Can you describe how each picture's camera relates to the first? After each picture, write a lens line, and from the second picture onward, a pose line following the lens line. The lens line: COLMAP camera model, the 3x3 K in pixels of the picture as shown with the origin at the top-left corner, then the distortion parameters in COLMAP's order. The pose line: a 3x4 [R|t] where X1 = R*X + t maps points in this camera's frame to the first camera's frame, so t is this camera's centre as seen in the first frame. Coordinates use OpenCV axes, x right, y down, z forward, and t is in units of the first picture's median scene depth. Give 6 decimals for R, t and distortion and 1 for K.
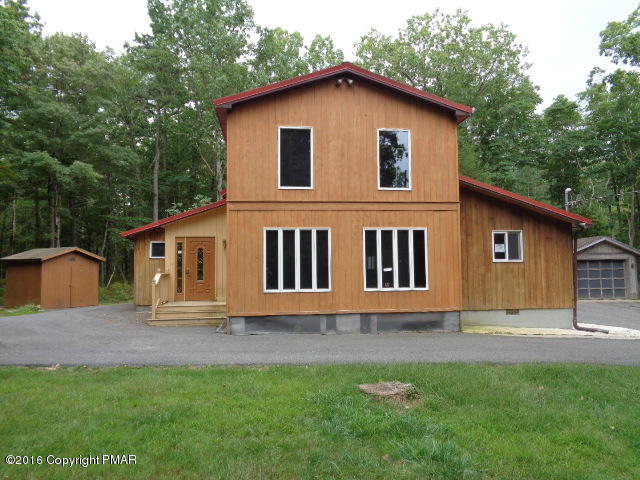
lens RADIAL K [[482.3, 0, 320.0], [0, 482.3, 240.0], [0, 0, 1]] dist [0.000425, 0.008507]
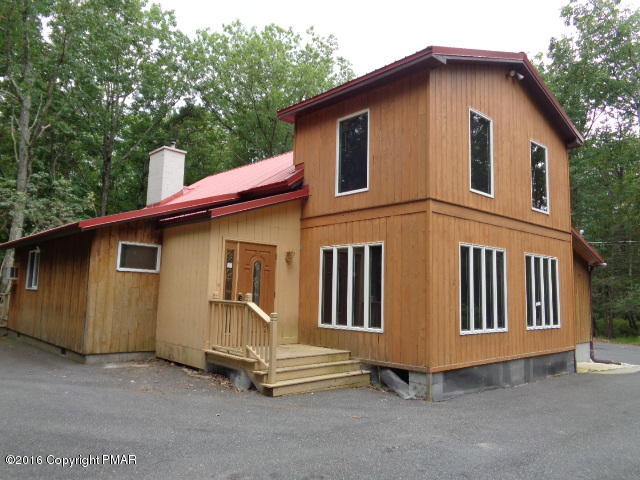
lens RADIAL K [[482.3, 0, 320.0], [0, 482.3, 240.0], [0, 0, 1]] dist [0.000425, 0.008507]
pose [[0.808431, 0.093944, 0.581045, -0.618116], [-0.068202, 0.995482, -0.066058, 0.028718], [-0.584626, 0.013775, 0.811186, 0.486091]]
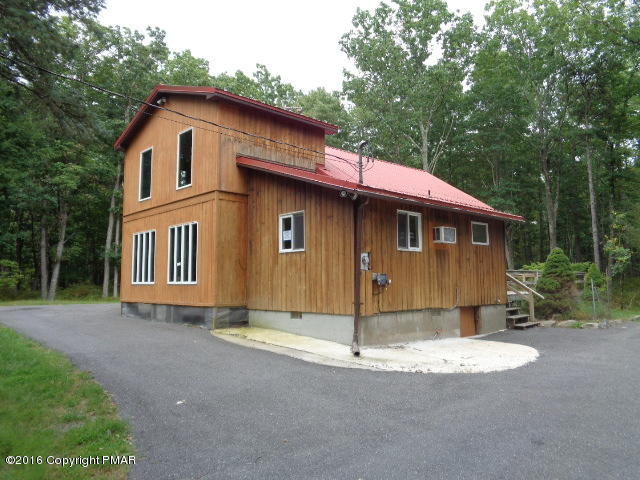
lens RADIAL K [[482.3, 0, 320.0], [0, 482.3, 240.0], [0, 0, 1]] dist [0.000425, 0.008507]
pose [[0.589899, -0.062228, -0.805075, 1.073218], [0.049219, 0.997943, -0.041071, 0.061209], [0.805975, -0.015397, 0.591749, 0.570151]]
